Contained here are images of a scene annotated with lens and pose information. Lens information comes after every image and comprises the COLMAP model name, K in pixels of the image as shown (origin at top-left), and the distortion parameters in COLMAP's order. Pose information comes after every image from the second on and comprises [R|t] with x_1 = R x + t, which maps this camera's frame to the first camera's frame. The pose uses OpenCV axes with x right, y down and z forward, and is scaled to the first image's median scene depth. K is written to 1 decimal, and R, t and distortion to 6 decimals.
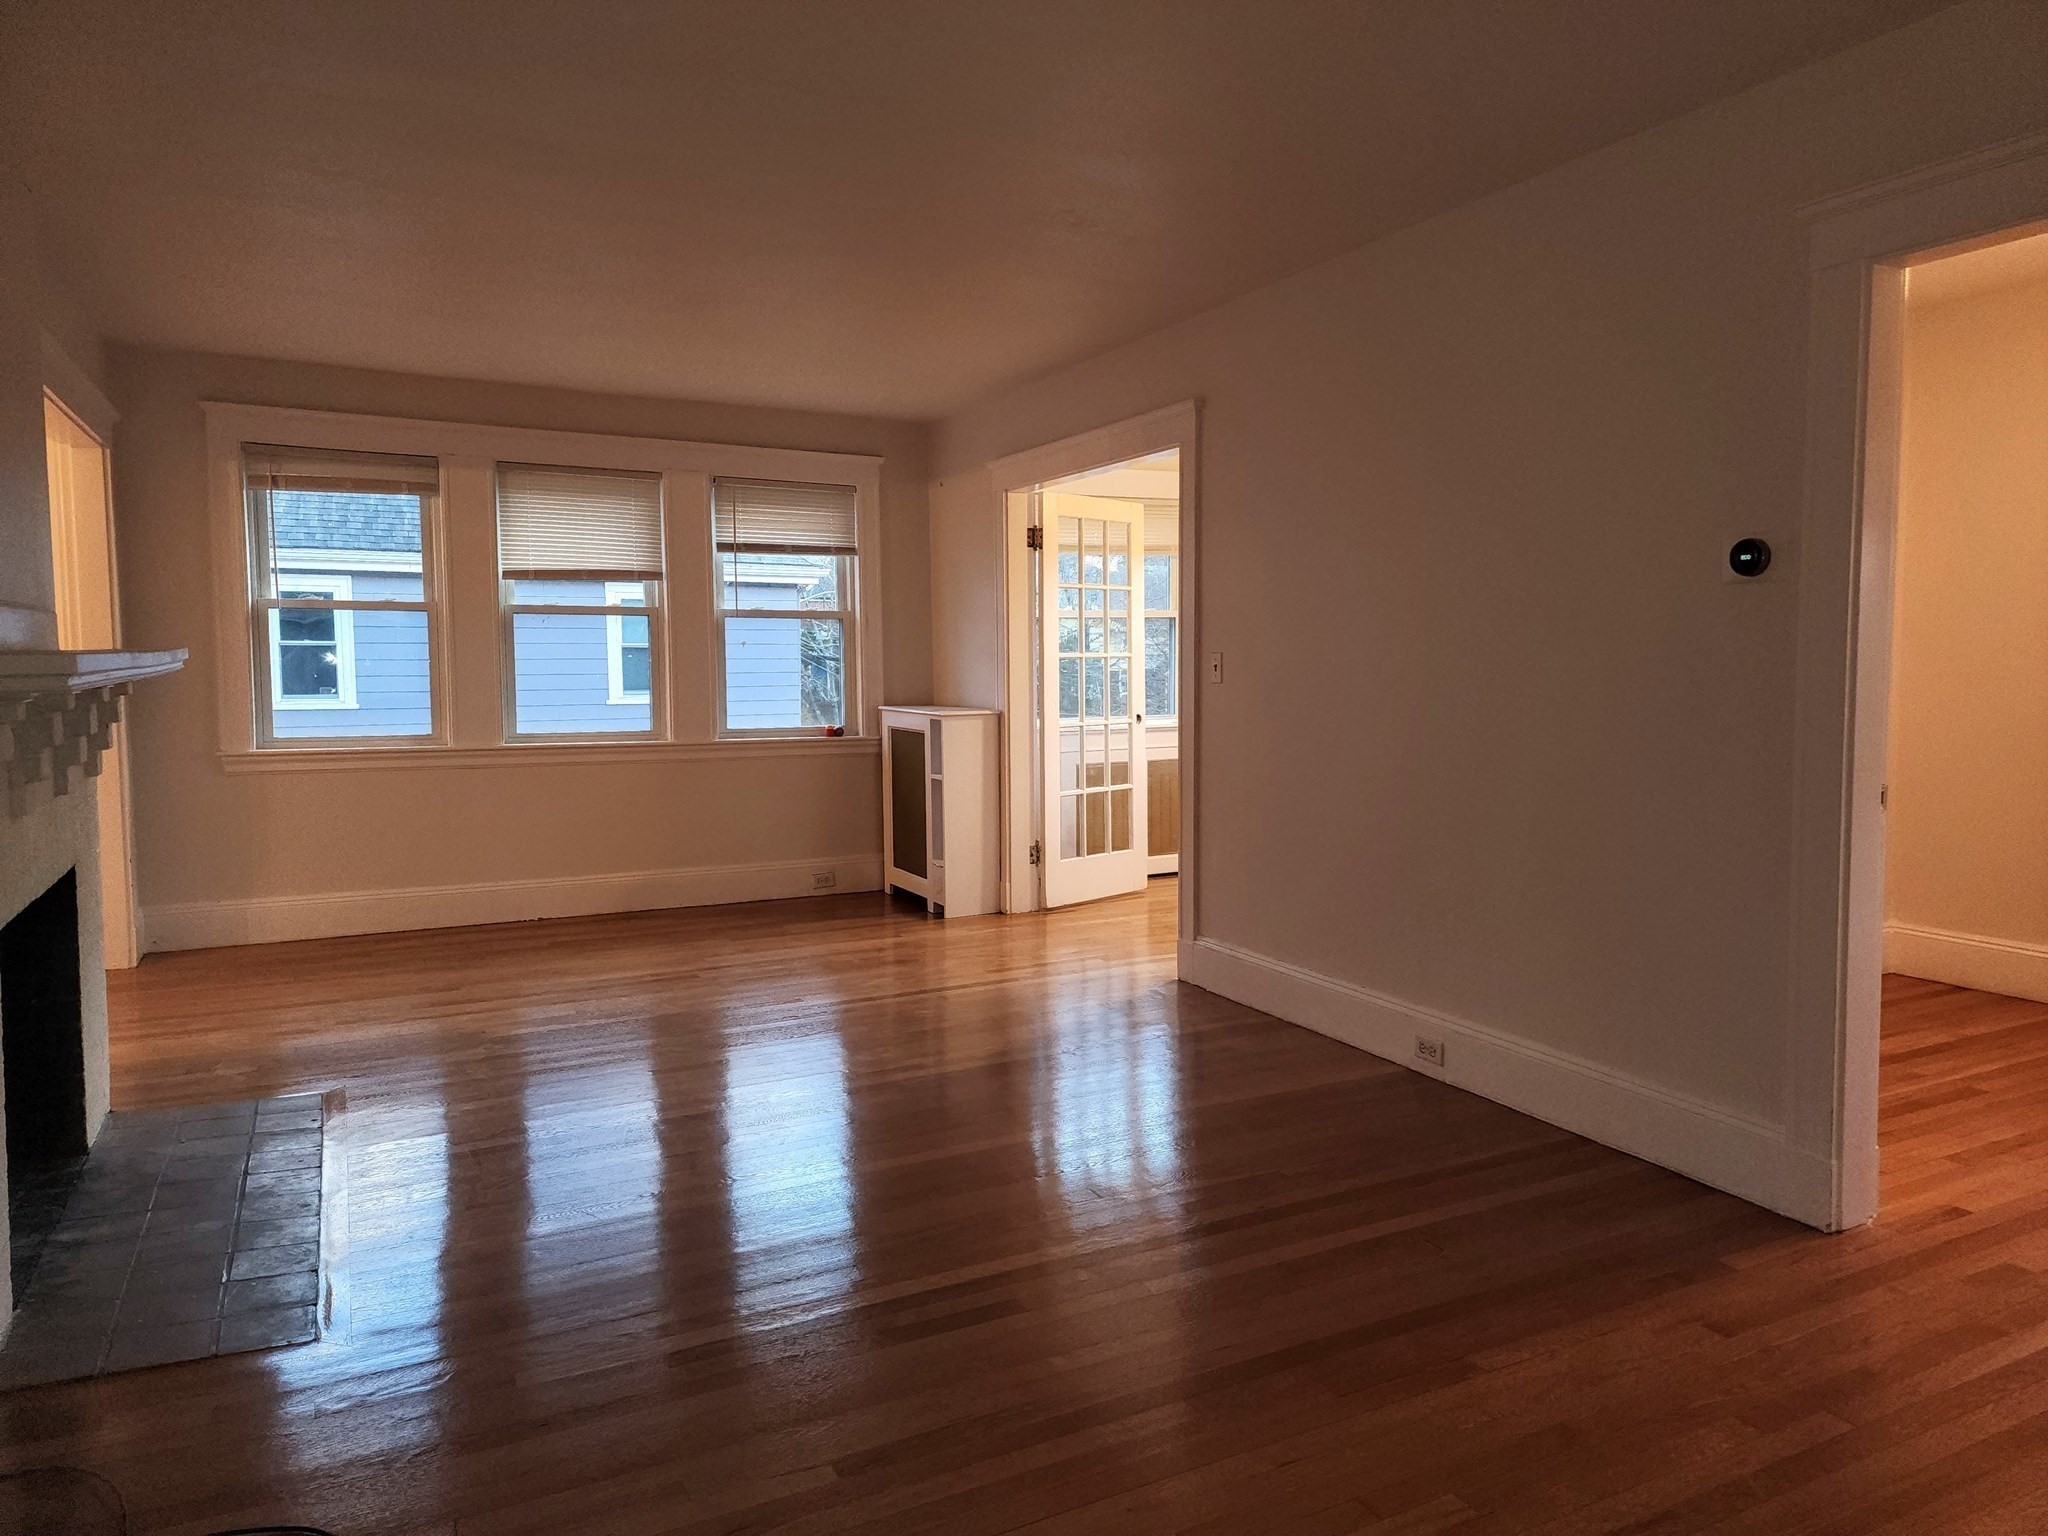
lens RADIAL K [[1377.7, 0, 1024.0], [0, 1377.7, 768.0], [0, 0, 1]] dist [0.056948, -0.000350]
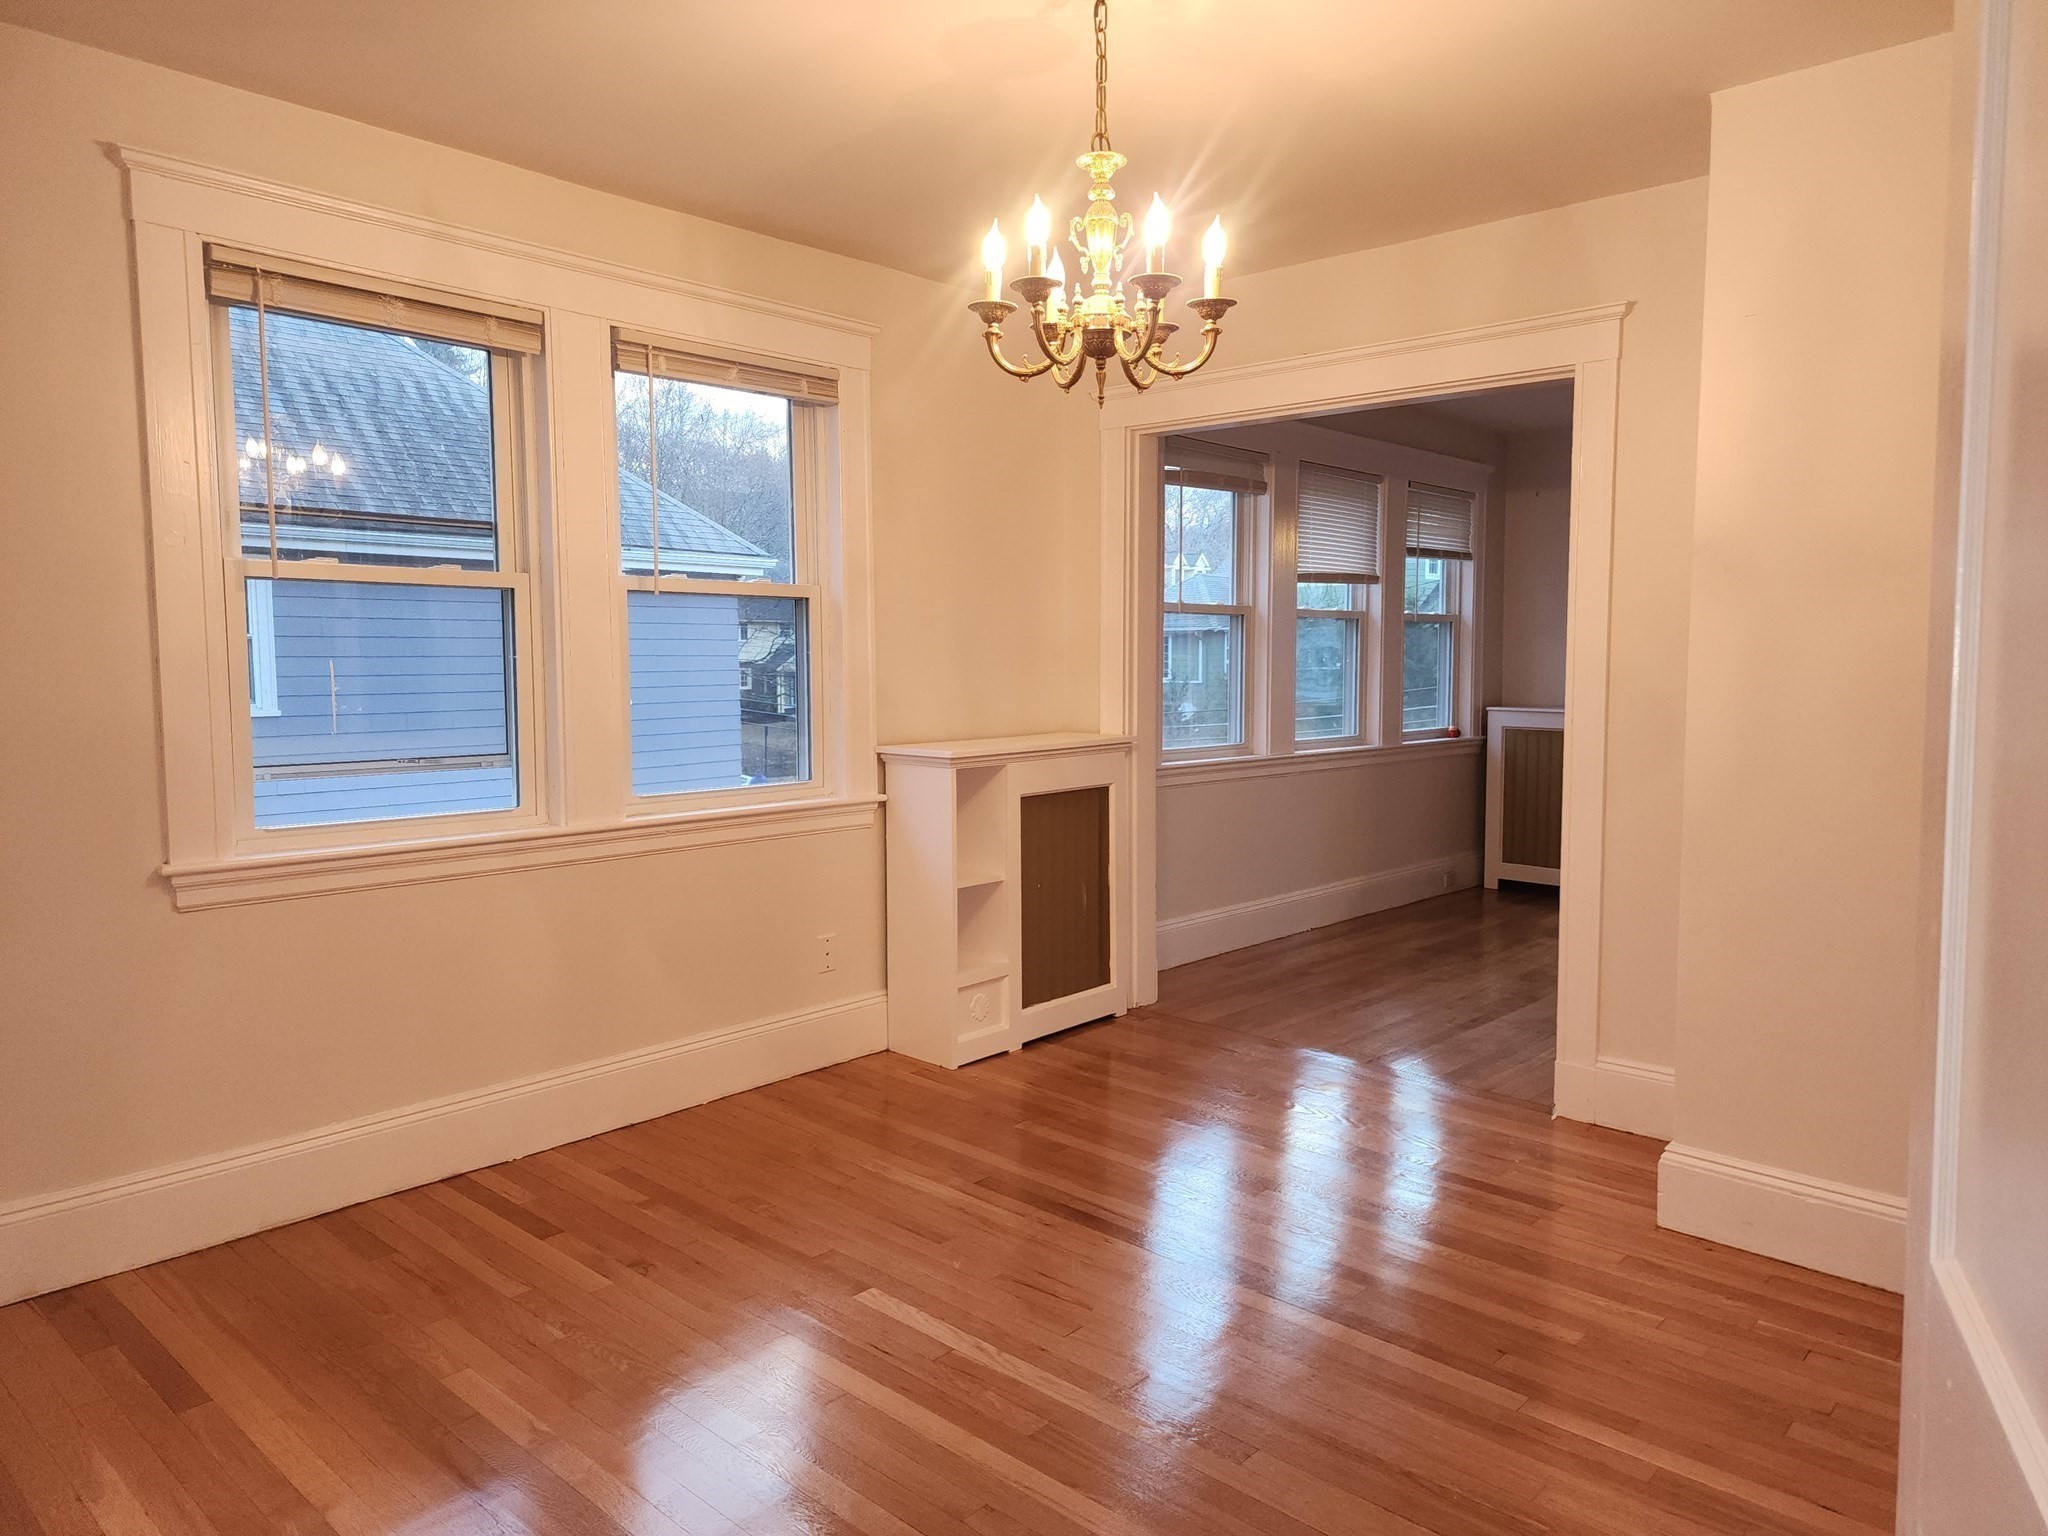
lens RADIAL K [[1377.7, 0, 1024.0], [0, 1377.7, 768.0], [0, 0, 1]] dist [0.056948, -0.000350]
pose [[0.952442, -0.025766, 0.303629, -0.756478], [0.024318, 0.999668, 0.008548, -0.016536], [-0.303748, -0.000758, 0.952752, 0.118092]]
